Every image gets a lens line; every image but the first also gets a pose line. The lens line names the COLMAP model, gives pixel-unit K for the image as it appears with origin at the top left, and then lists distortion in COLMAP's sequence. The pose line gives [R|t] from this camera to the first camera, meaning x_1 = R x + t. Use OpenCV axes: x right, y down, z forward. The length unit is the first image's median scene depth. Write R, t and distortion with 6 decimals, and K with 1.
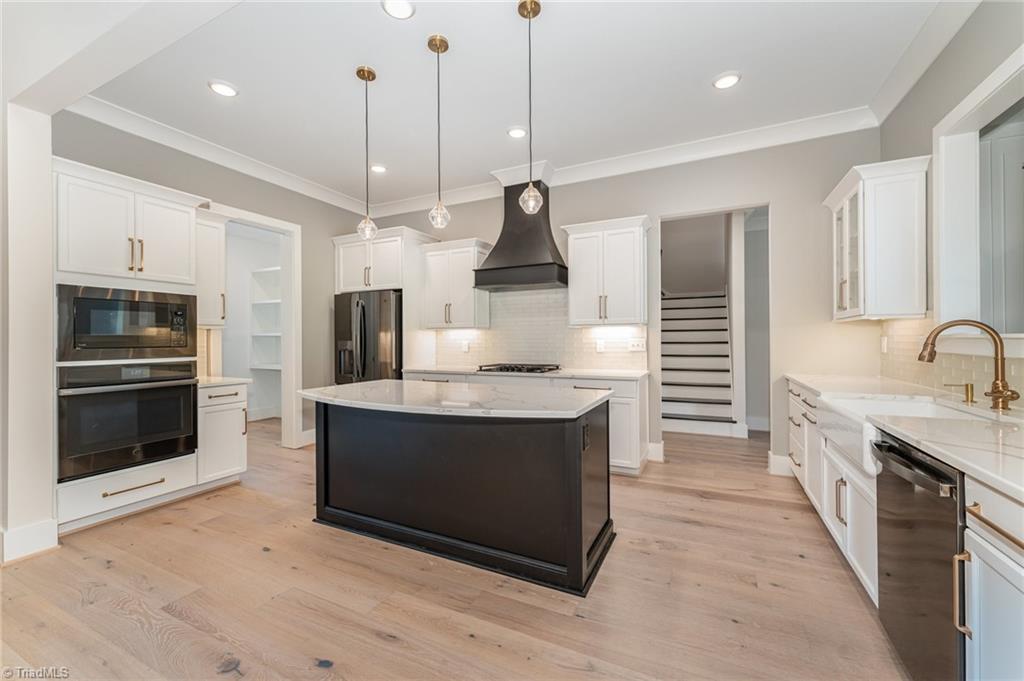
lens RADIAL K [[410.9, 0, 511.3], [0, 410.9, 338.6], [0, 0, 1]] dist [0.000119, -0.000035]
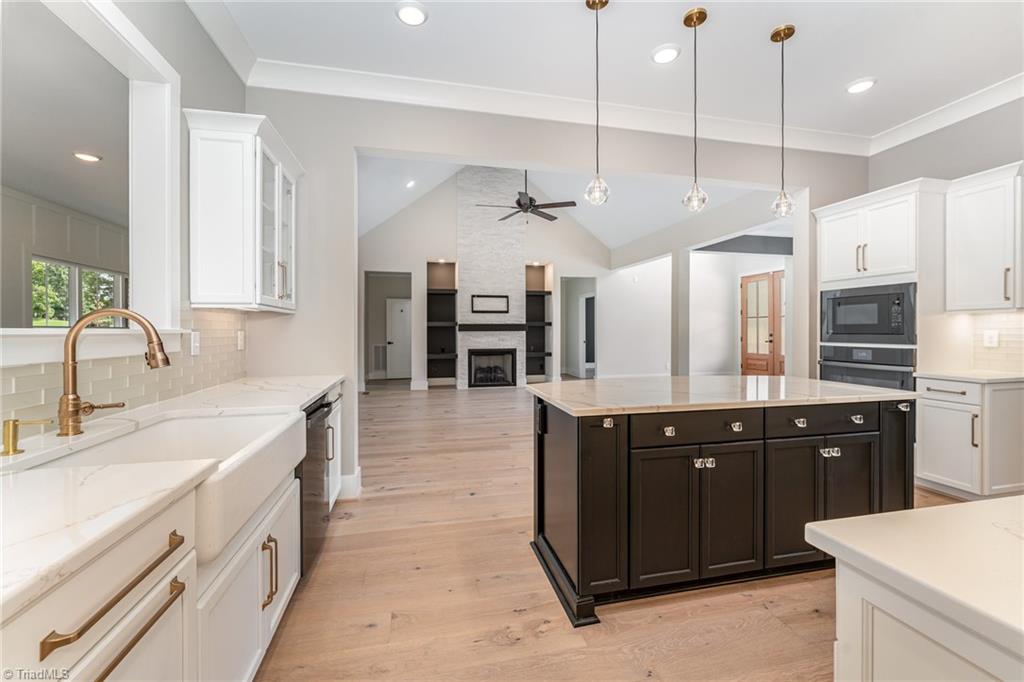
lens RADIAL K [[412.6, 0, 510.0], [0, 412.6, 334.1], [0, 0, 1]] dist [-0.000748, 0.000015]
pose [[-0.779583, 0.014492, -0.626132, 0.679332], [0.009838, 0.999892, 0.010893, -0.001575], [0.626222, 0.002332, -0.779641, 1.325157]]
